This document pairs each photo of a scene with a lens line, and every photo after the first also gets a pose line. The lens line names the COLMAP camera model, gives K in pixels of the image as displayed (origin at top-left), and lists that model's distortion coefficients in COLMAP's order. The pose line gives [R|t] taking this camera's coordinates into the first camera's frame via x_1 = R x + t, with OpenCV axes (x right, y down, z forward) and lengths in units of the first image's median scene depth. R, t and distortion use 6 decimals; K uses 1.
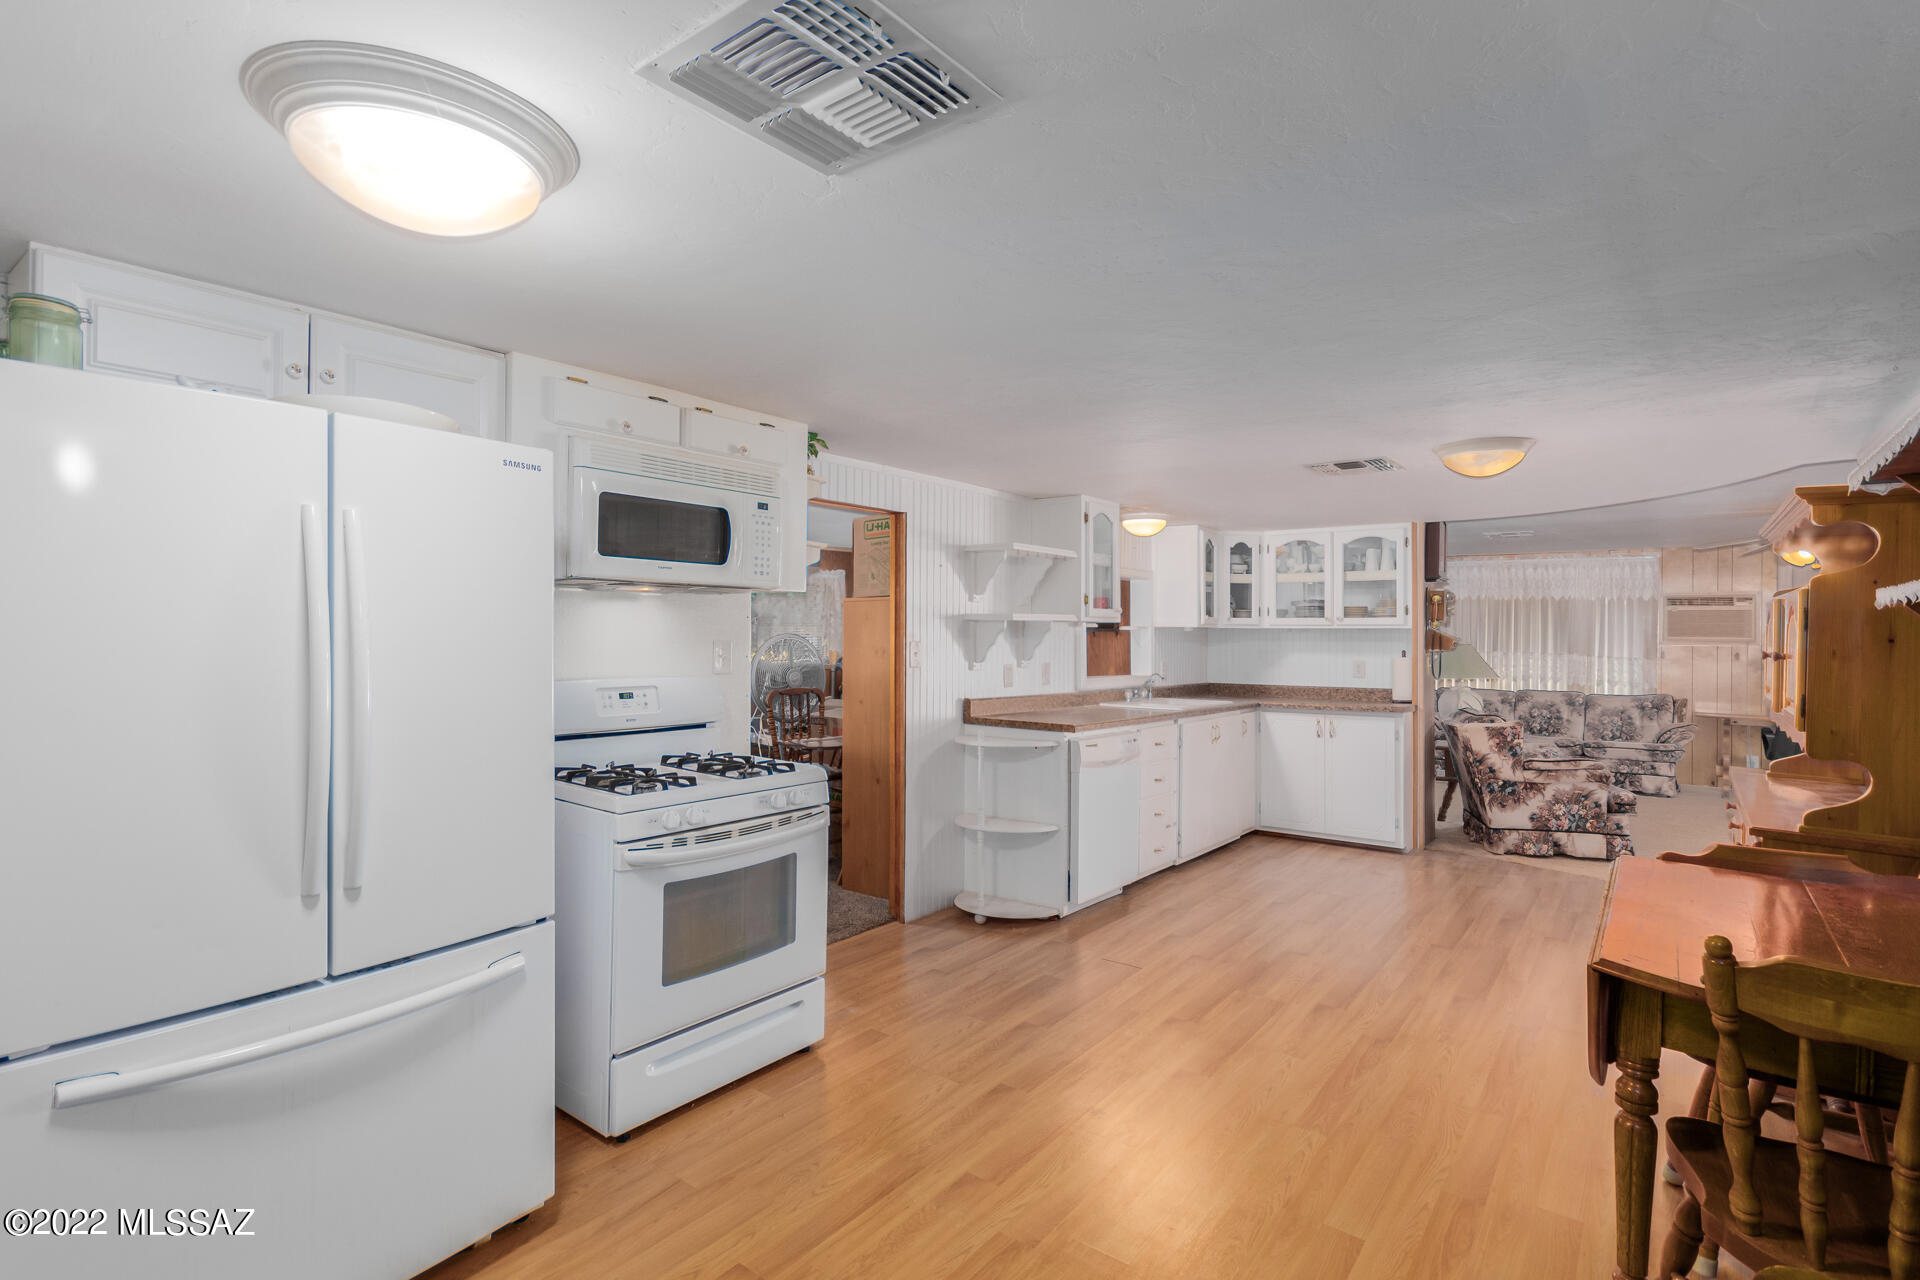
lens RADIAL K [[904.6, 0, 960.0], [0, 904.6, 640.0], [0, 0, 1]] dist [-0.001412, 0.000089]
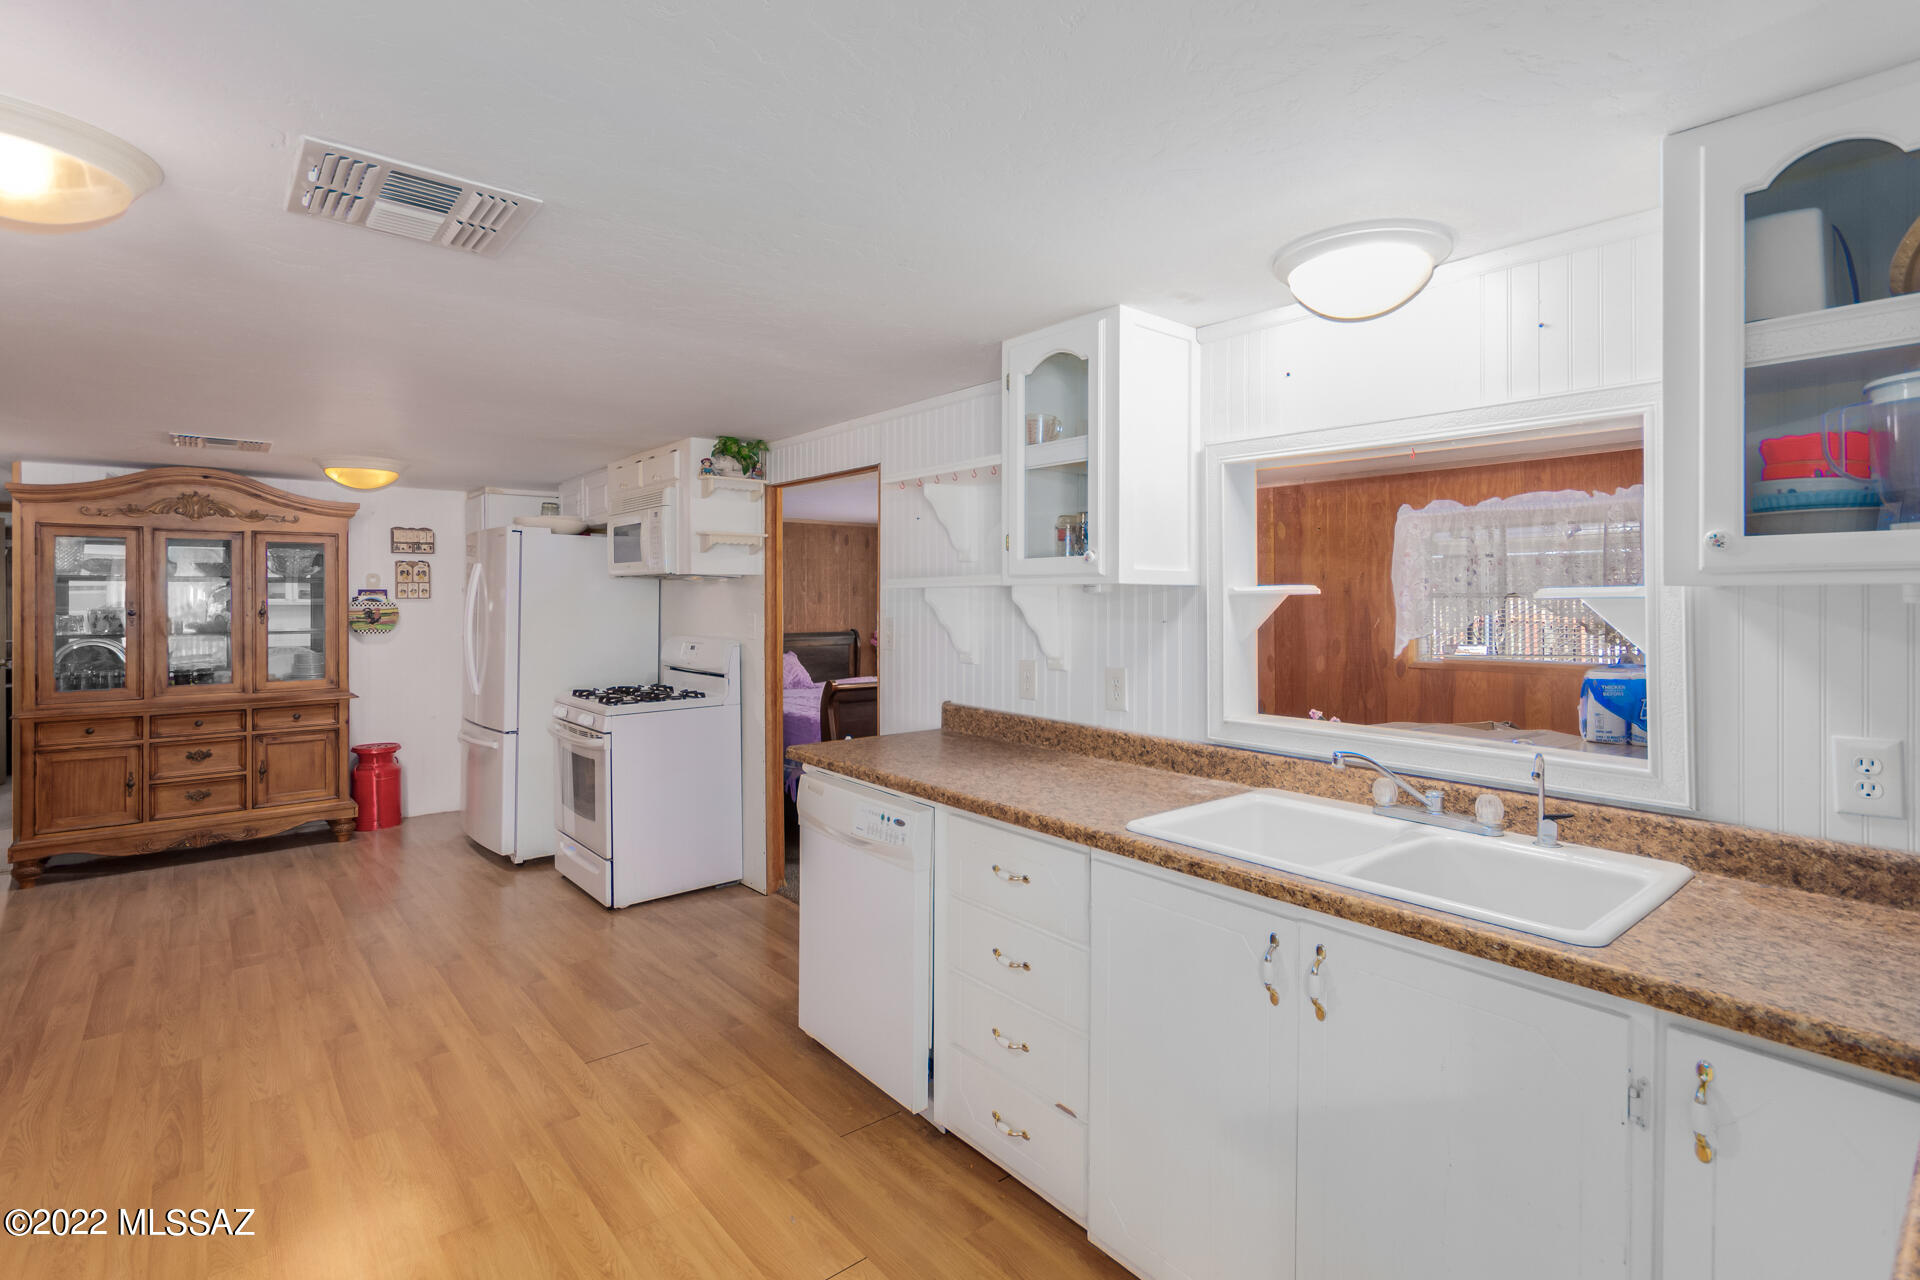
lens RADIAL K [[903.7, 0, 964.4], [0, 903.7, 596.7], [0, 0, 1]] dist [0.014089, -0.000418]
pose [[-0.202085, -0.009587, -0.979321, 0.551613], [-0.005717, 0.999947, -0.008609, -0.008576], [0.979351, 0.003859, -0.202129, 0.920278]]
